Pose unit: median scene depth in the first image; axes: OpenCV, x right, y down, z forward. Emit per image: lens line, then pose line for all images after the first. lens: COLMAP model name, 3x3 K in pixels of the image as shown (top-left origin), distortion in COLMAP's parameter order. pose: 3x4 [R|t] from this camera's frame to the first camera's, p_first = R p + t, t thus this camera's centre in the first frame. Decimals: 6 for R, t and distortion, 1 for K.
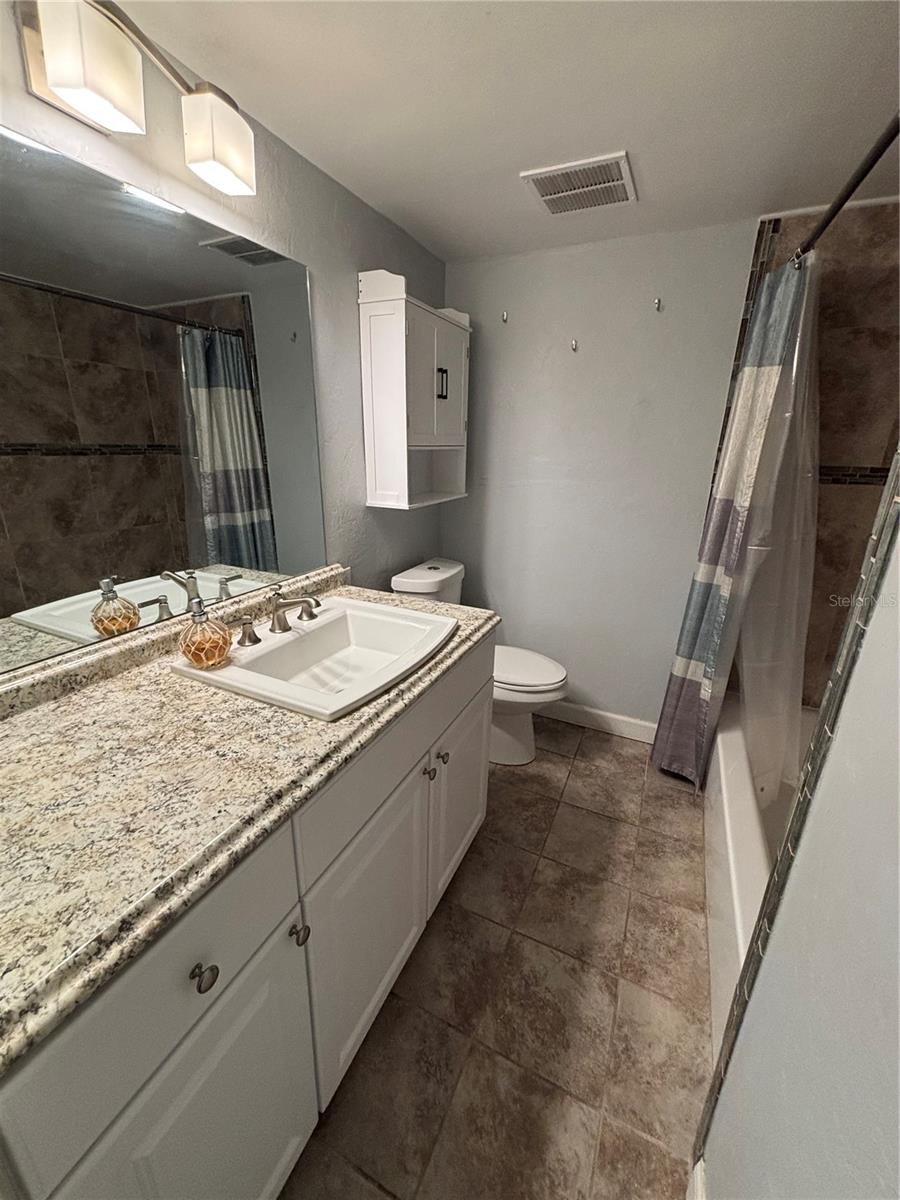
lens RADIAL K [[483.2, 0, 448.6], [0, 483.2, 597.4], [0, 0, 1]] dist [0.000165, 0.000014]
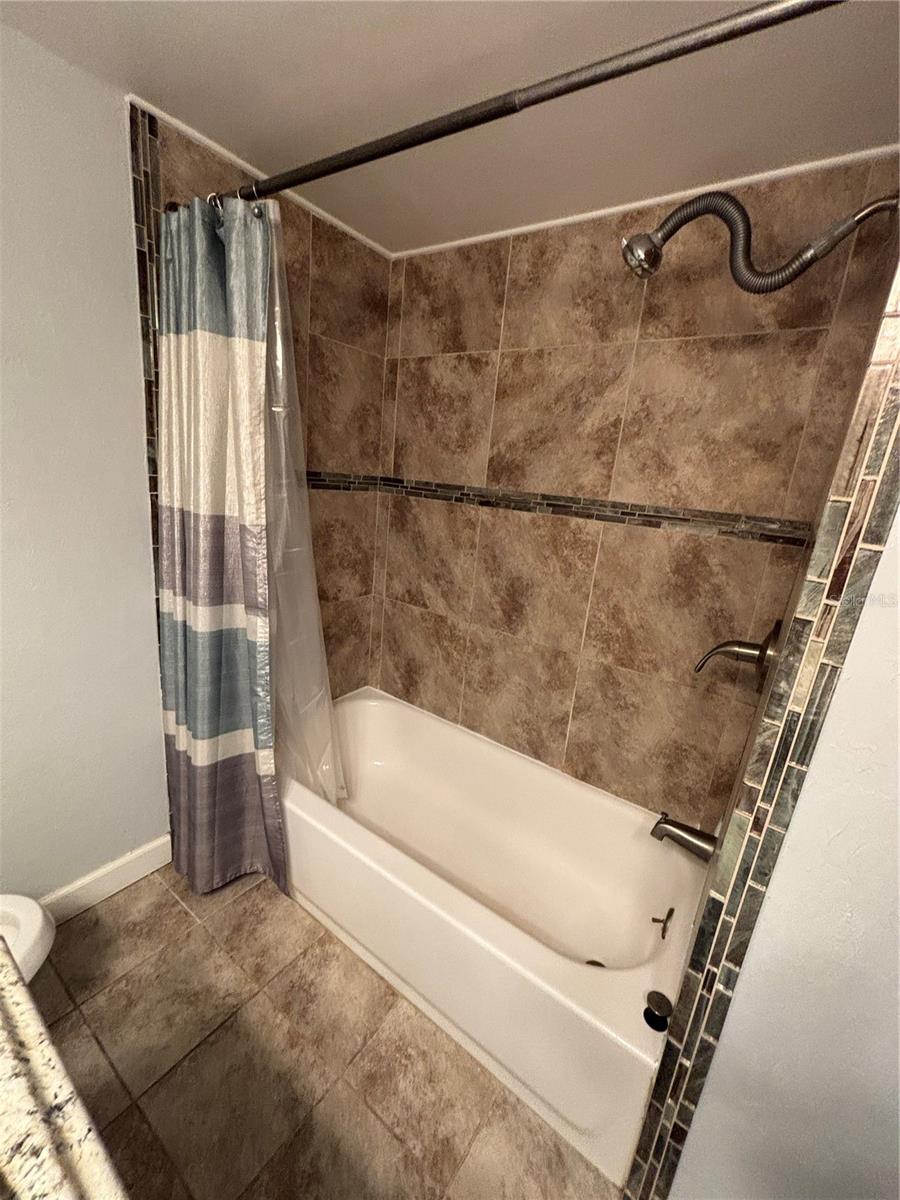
lens RADIAL K [[483.2, 0, 447.1], [0, 483.2, 598.6], [0, 0, 1]] dist [0.000165, 0.000014]
pose [[0.180278, -0.252390, 0.950684, -0.084514], [0.218377, 0.952668, 0.211506, -0.163997], [-0.959068, 0.169477, 0.226862, 0.529952]]
